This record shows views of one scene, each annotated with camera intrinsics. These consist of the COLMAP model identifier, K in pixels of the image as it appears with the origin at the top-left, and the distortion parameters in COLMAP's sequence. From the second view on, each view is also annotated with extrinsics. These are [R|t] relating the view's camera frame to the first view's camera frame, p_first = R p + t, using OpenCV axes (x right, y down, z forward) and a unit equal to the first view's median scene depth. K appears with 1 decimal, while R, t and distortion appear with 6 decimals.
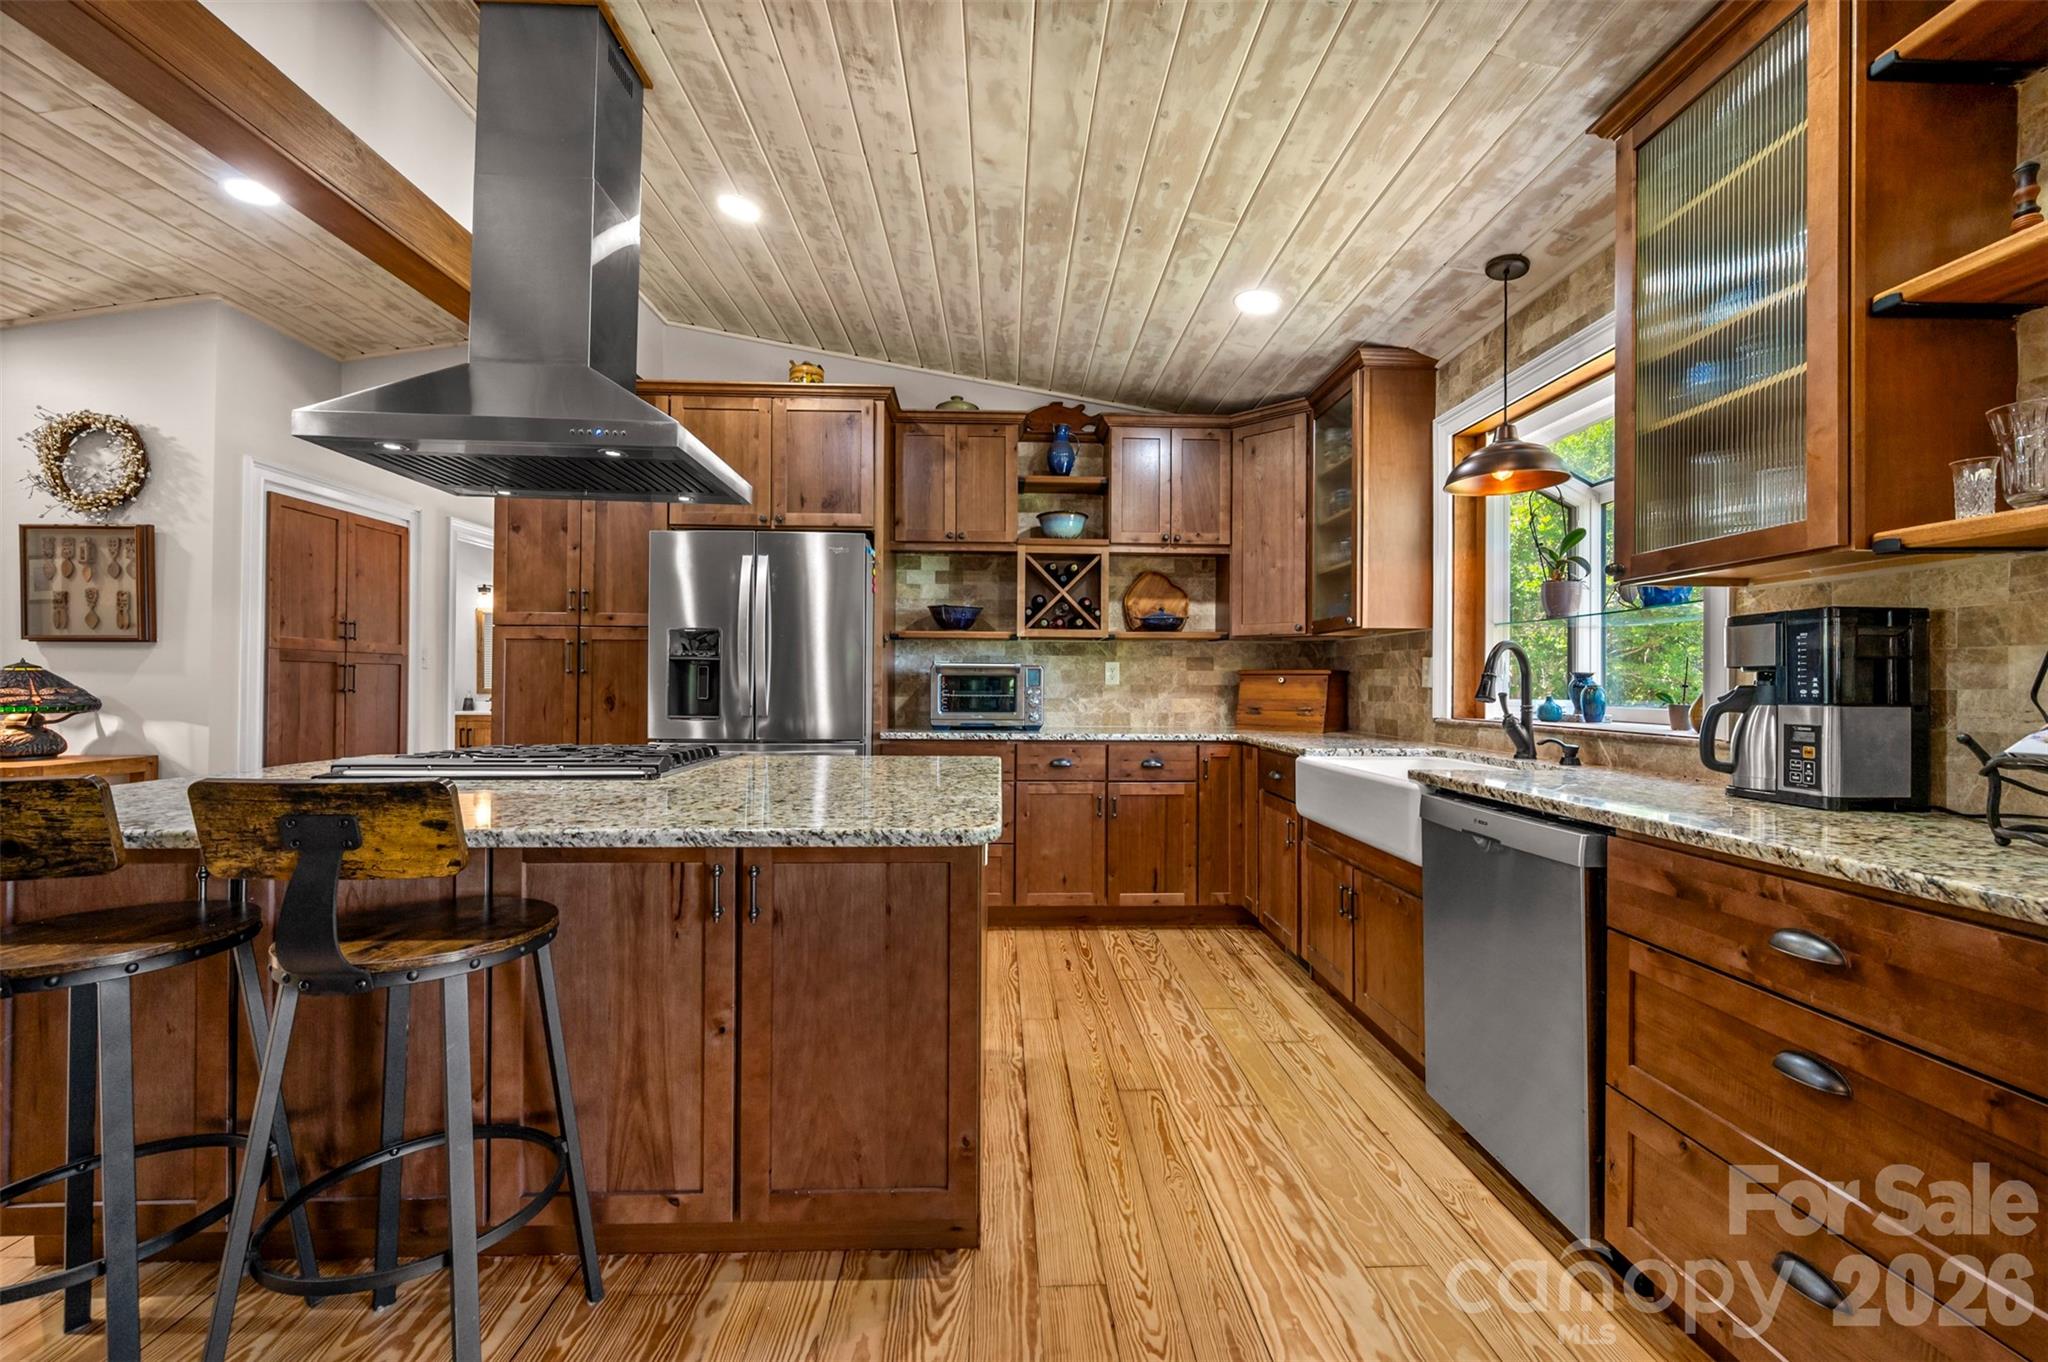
lens RADIAL K [[824.2, 0, 1024.1], [0, 824.2, 685.1], [0, 0, 1]] dist [-0.006147, 0.000899]
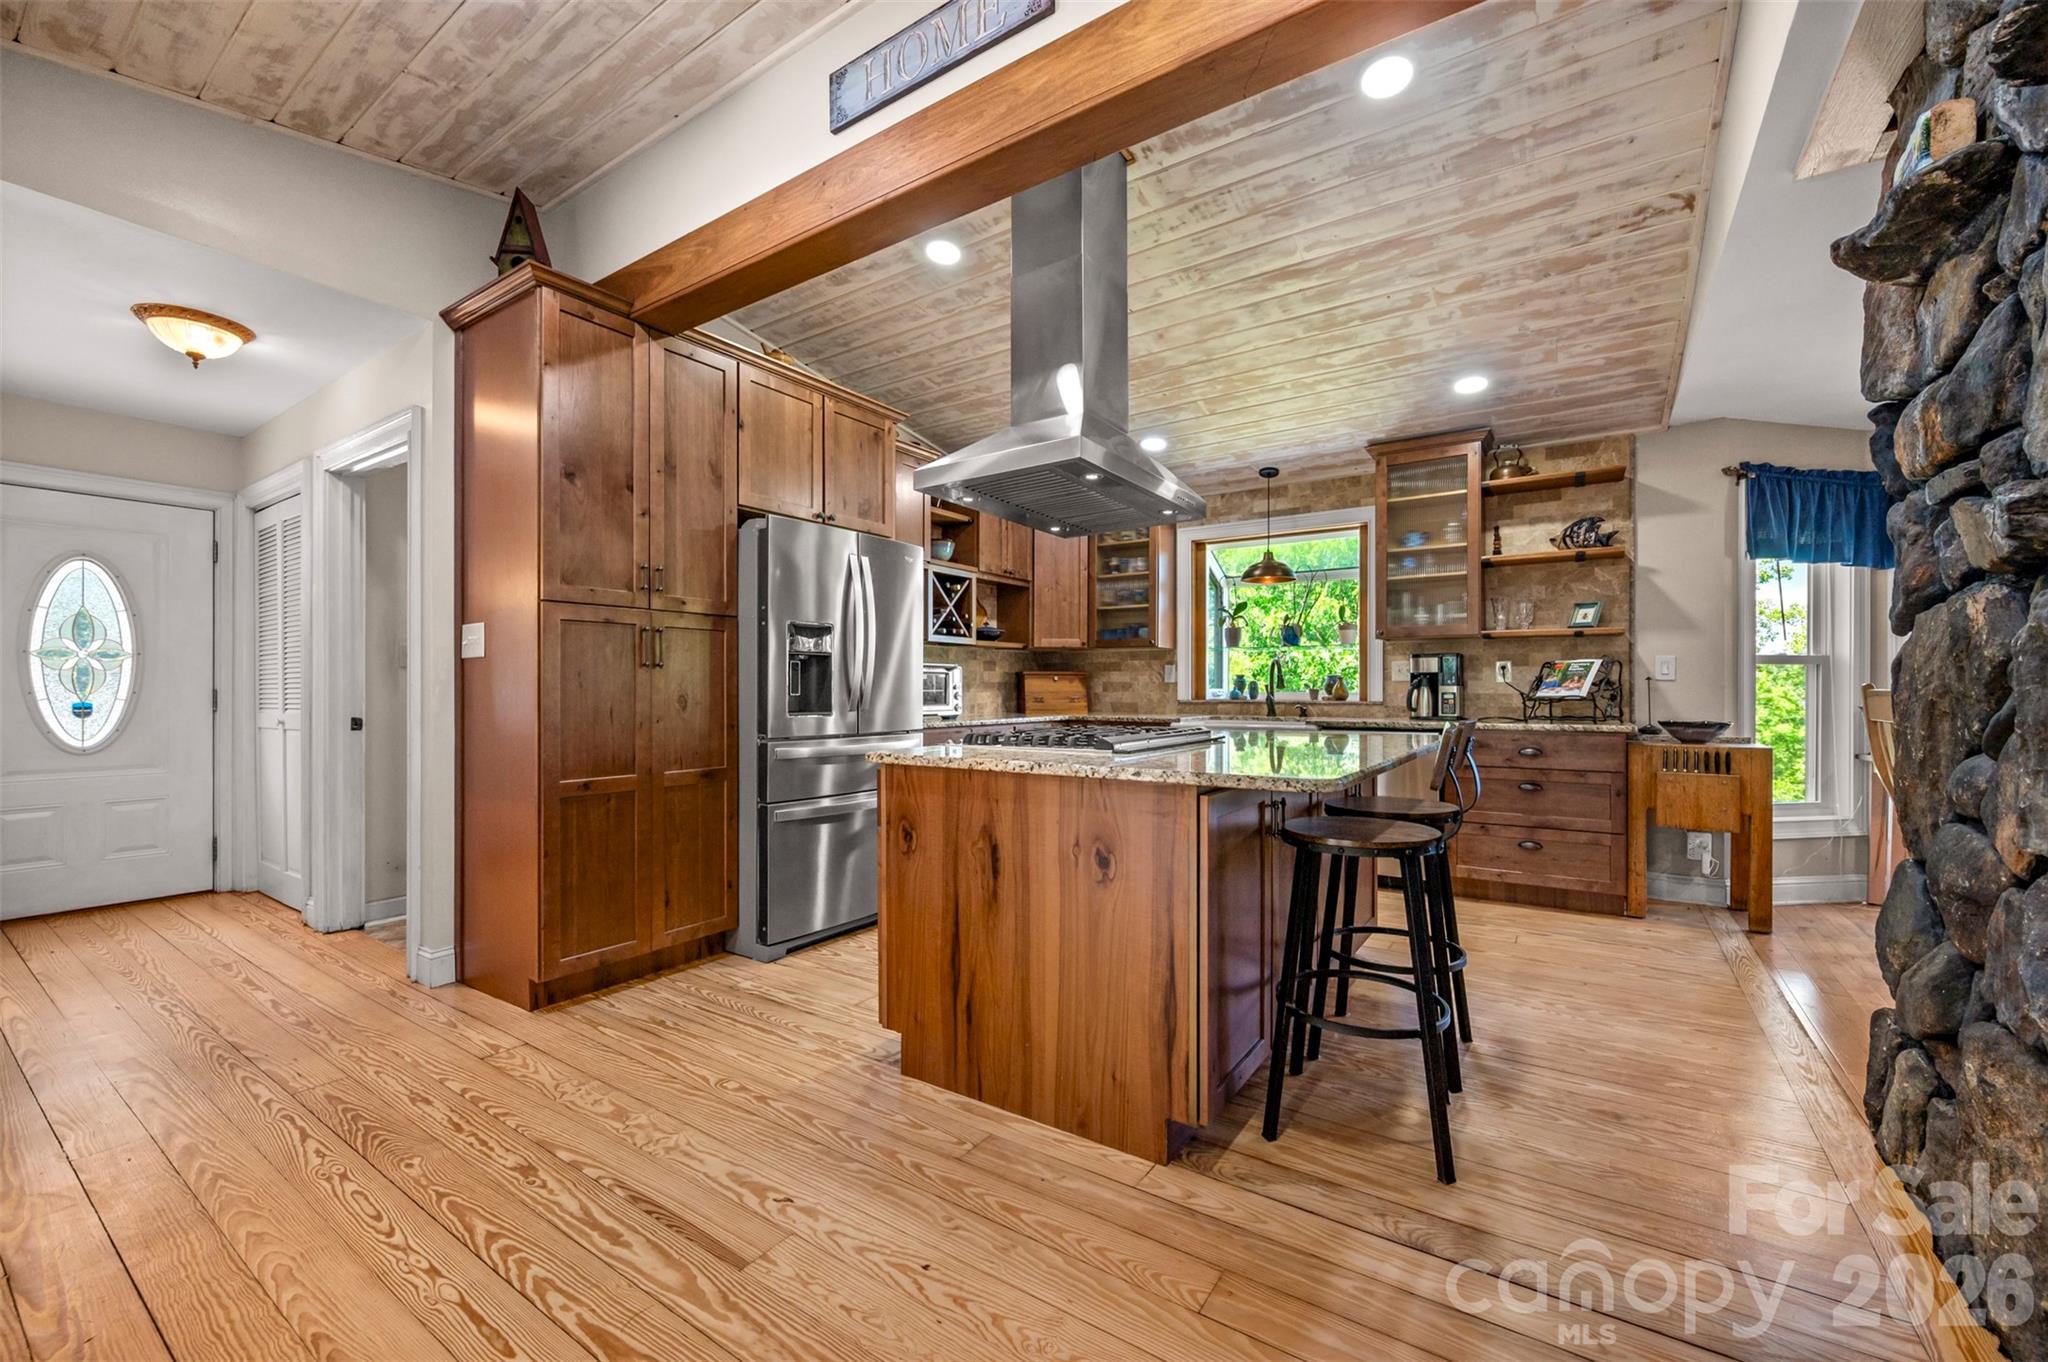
lens RADIAL K [[824.2, 0, 1019.4], [0, 824.2, 688.2], [0, 0, 1]] dist [-0.006147, 0.000899]
pose [[0.591803, -0.006081, 0.806059, -1.017263], [0.004929, 0.999980, 0.003925, 0.006088], [-0.806067, 0.001651, 0.591822, 0.219139]]
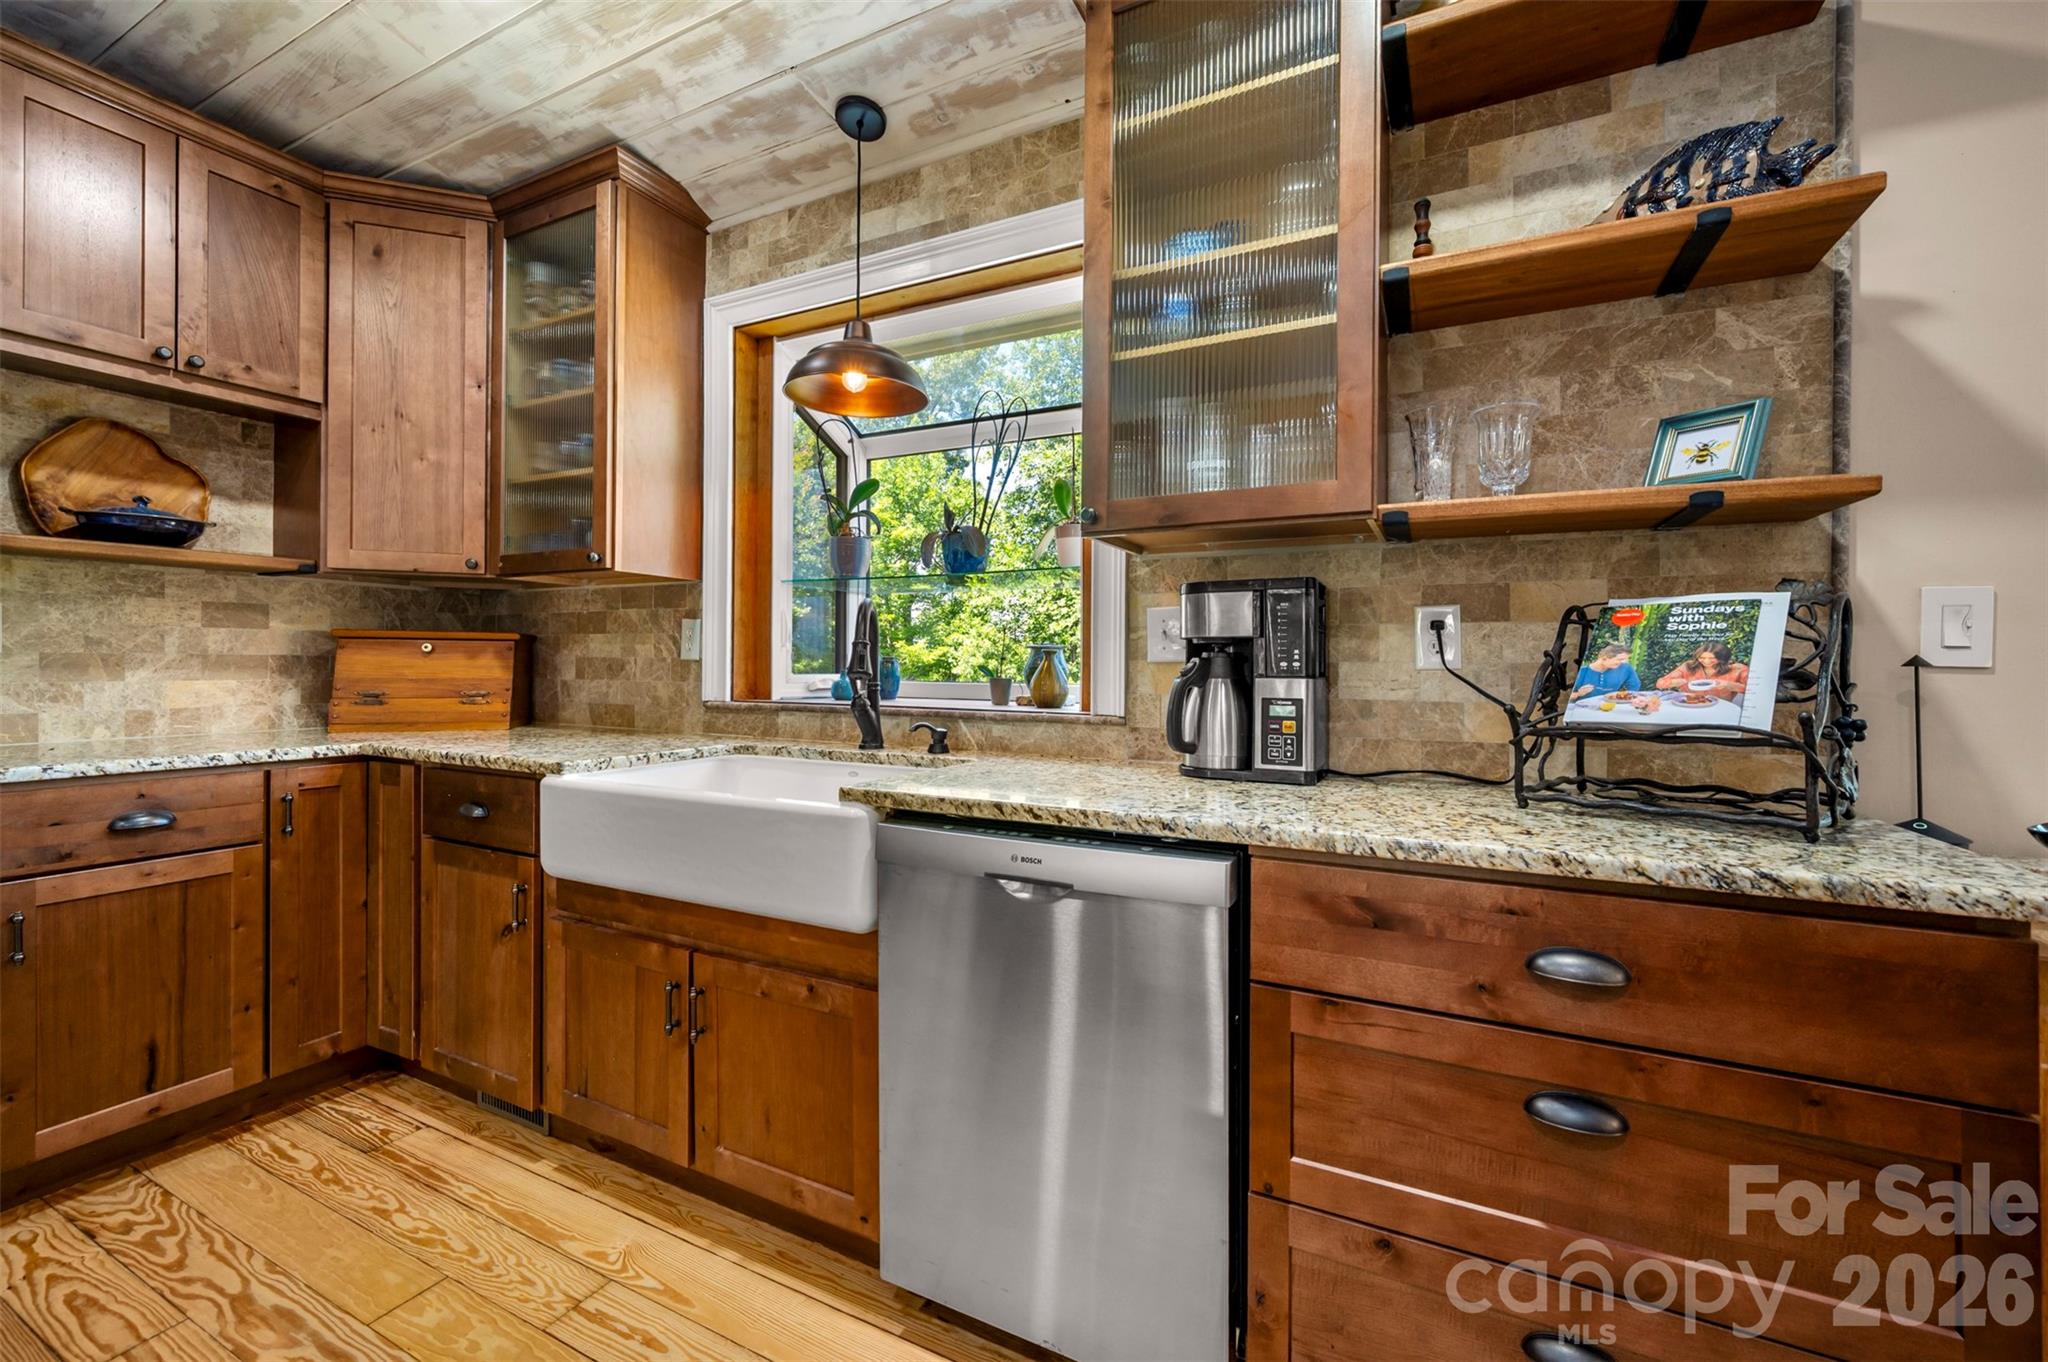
lens RADIAL K [[824.2, 0, 1038.6], [0, 824.2, 666.7], [0, 0, 1]] dist [-0.006147, 0.000899]
pose [[0.471186, -0.004885, 0.882020, -0.014804], [-0.003637, 0.999965, 0.007481, 0.002238], [-0.882026, -0.006733, 0.471152, 0.351234]]
